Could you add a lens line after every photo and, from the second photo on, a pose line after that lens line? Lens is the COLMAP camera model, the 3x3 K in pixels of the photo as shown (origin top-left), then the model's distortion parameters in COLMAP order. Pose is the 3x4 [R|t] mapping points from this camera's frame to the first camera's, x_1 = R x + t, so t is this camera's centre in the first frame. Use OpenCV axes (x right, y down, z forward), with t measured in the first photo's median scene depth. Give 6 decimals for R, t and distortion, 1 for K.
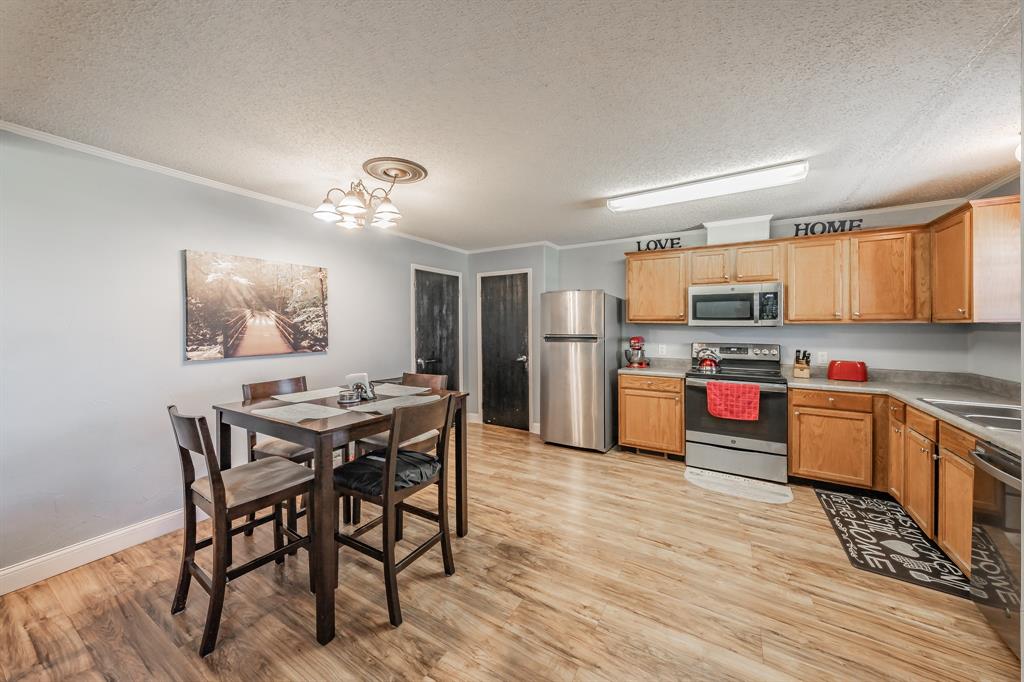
lens RADIAL K [[367.0, 0, 497.2], [0, 367.0, 321.5], [0, 0, 1]] dist [-0.005032, 0.002210]
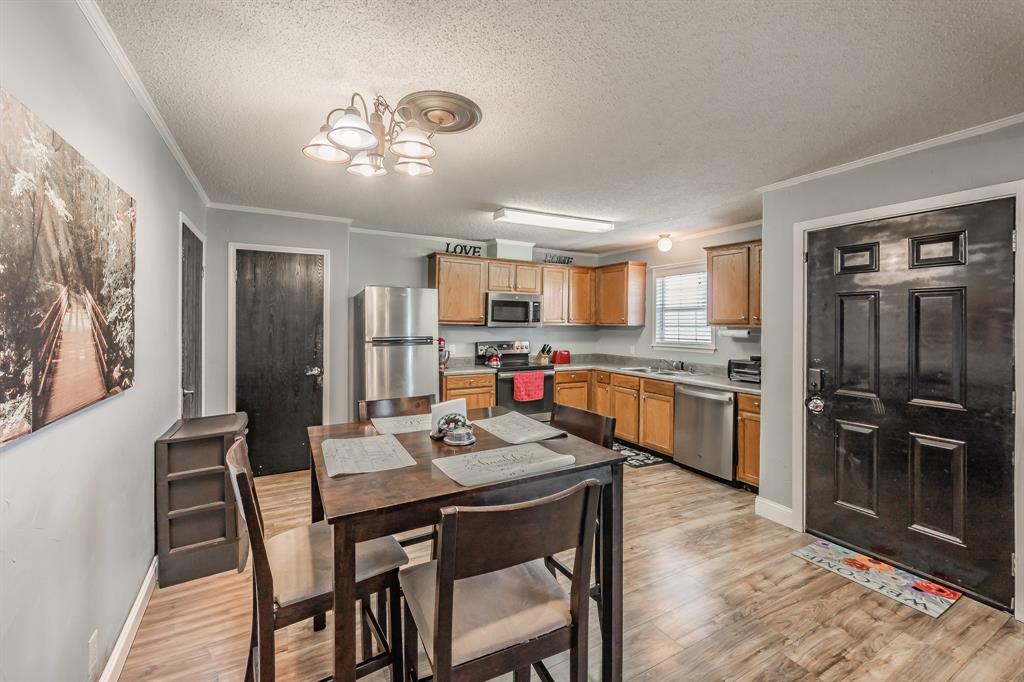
lens RADIAL K [[425.5, 0, 500.4], [0, 425.5, 321.5], [0, 0, 1]] dist [-0.003682, 0.003652]
pose [[0.505824, 0.009026, 0.862590, -0.717364], [-0.015369, 0.999881, -0.001450, -0.004636], [-0.862500, -0.012524, 0.505902, 0.364011]]
